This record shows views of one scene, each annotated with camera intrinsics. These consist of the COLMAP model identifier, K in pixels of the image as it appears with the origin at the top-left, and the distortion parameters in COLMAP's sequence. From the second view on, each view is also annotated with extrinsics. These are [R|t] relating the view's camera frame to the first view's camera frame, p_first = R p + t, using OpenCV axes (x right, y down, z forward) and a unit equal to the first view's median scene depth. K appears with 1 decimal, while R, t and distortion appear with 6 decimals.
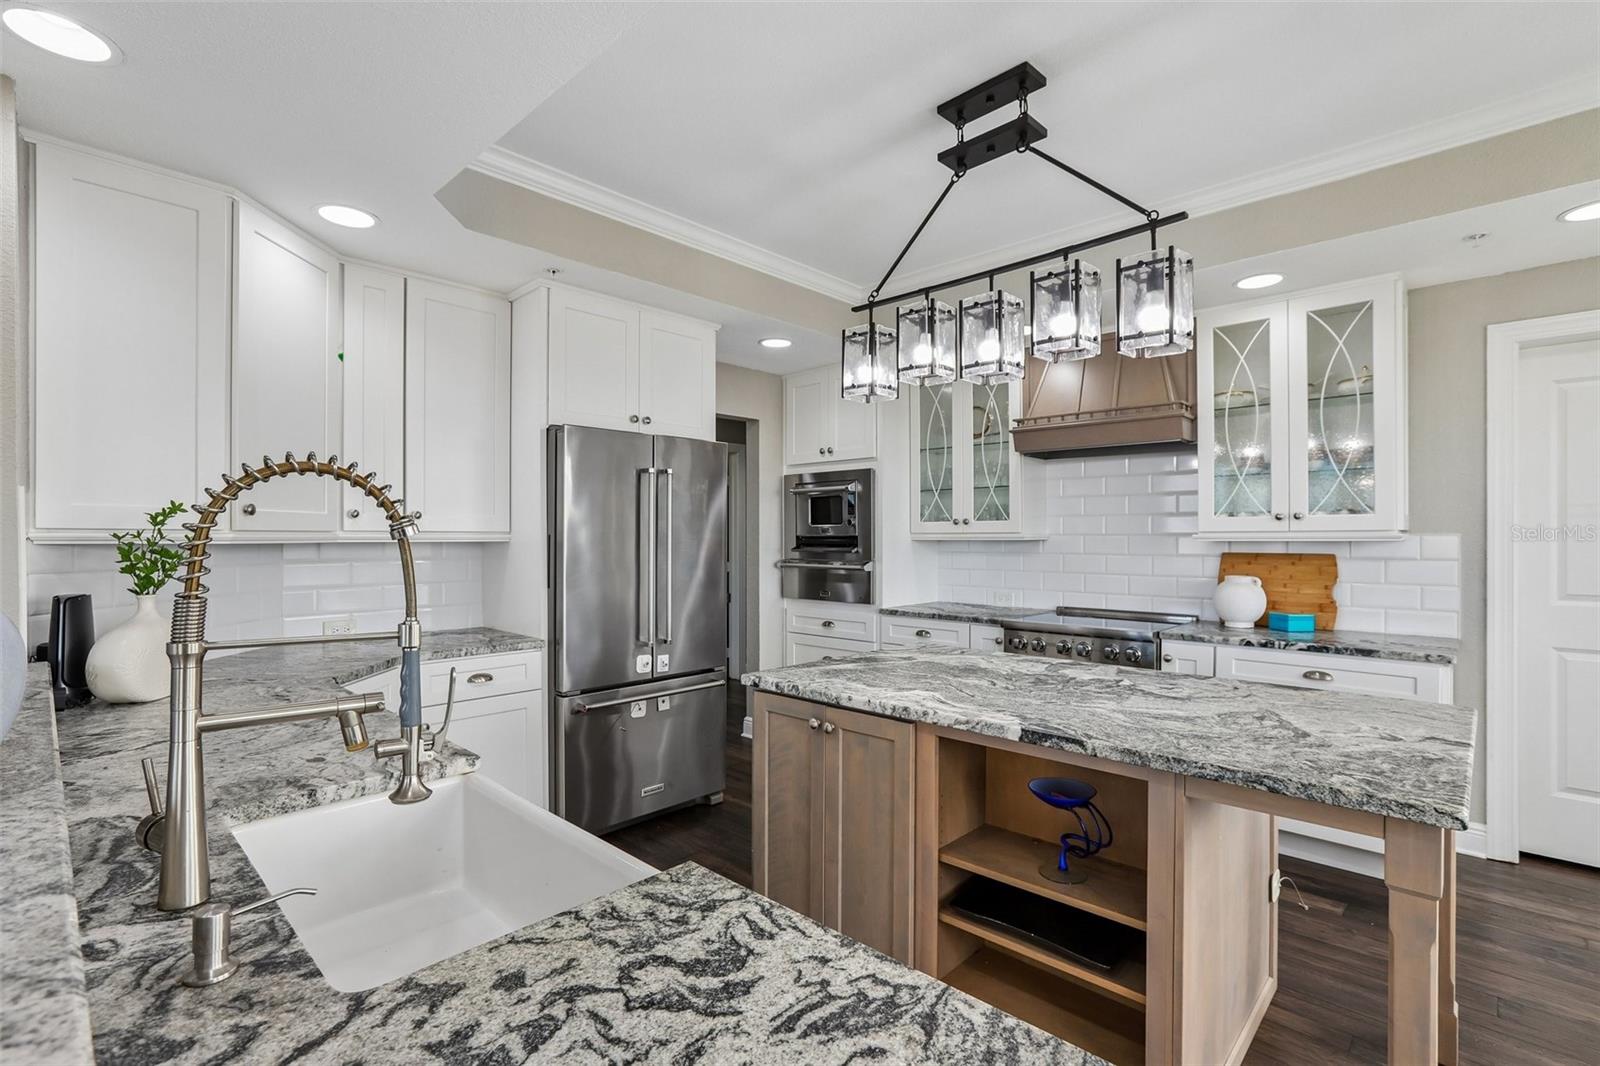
lens RADIAL K [[744.8, 0, 797.6], [0, 744.8, 536.8], [0, 0, 1]] dist [-0.037504, 0.024750]
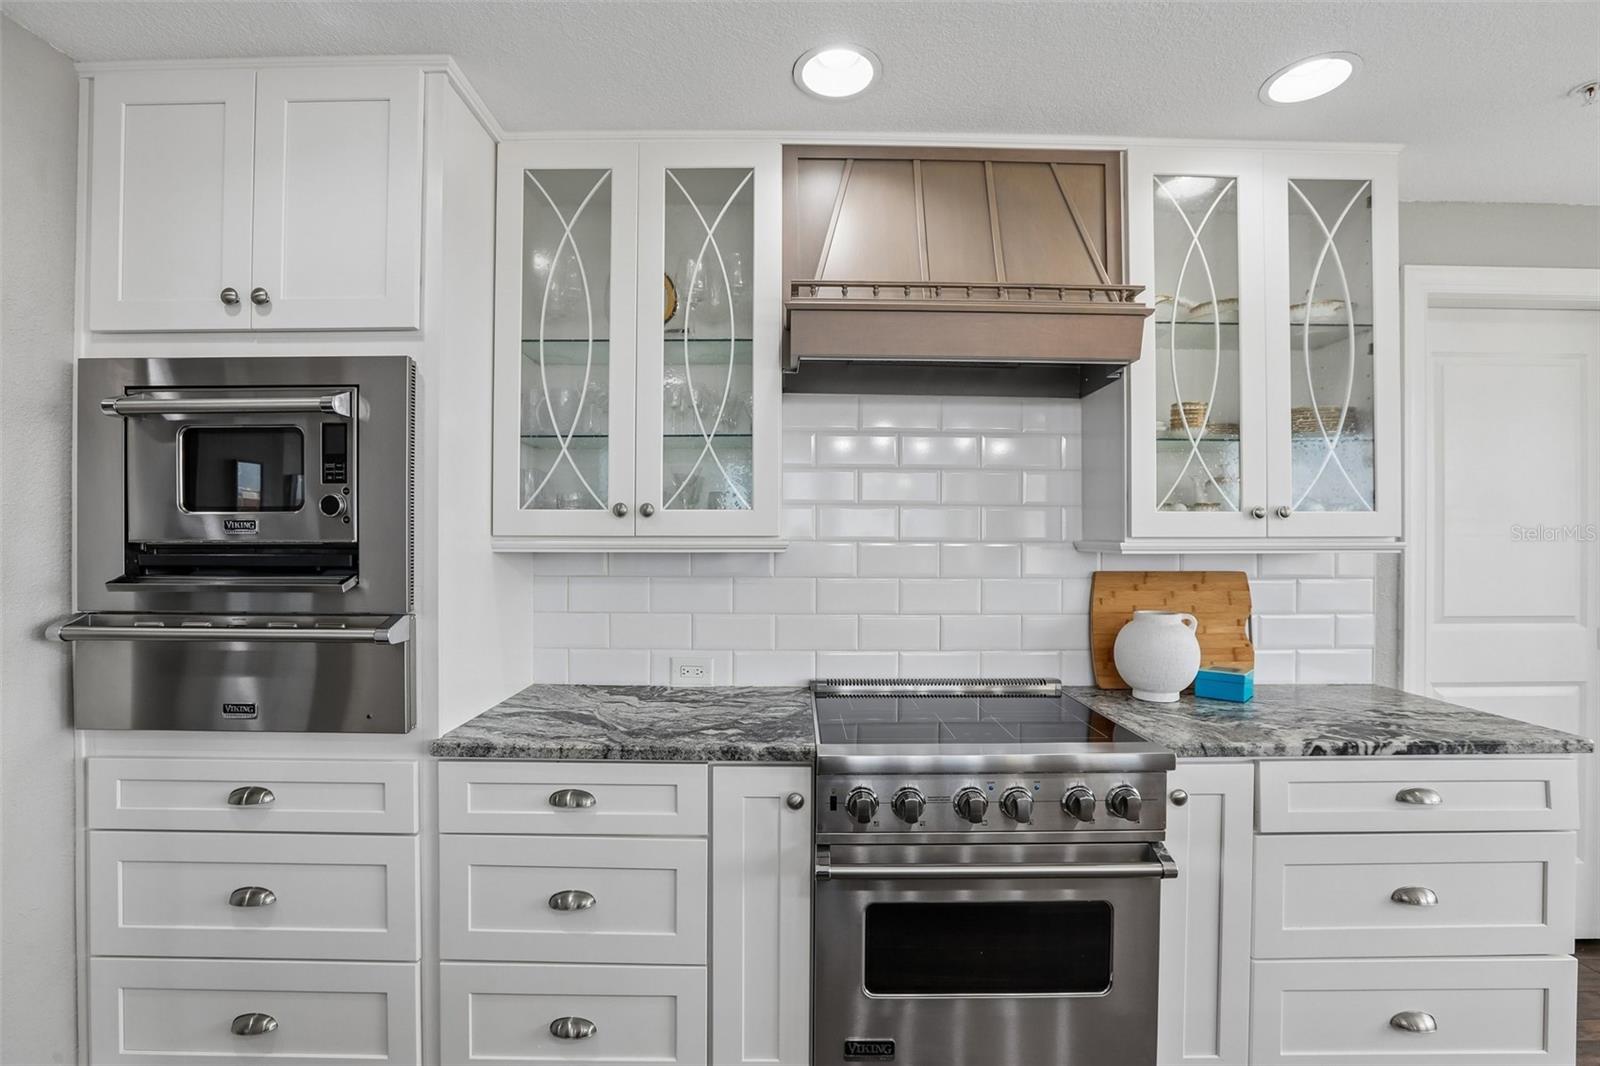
lens RADIAL K [[733.2, 0, 800.0], [0, 733.2, 533.0], [0, 0, 1]] dist [-0.028140, 0.000837]
pose [[0.717635, 0.005936, 0.696394, -0.011648], [-0.002313, 0.999978, -0.006141, -0.006190], [-0.696415, 0.002797, 0.717634, 0.814521]]
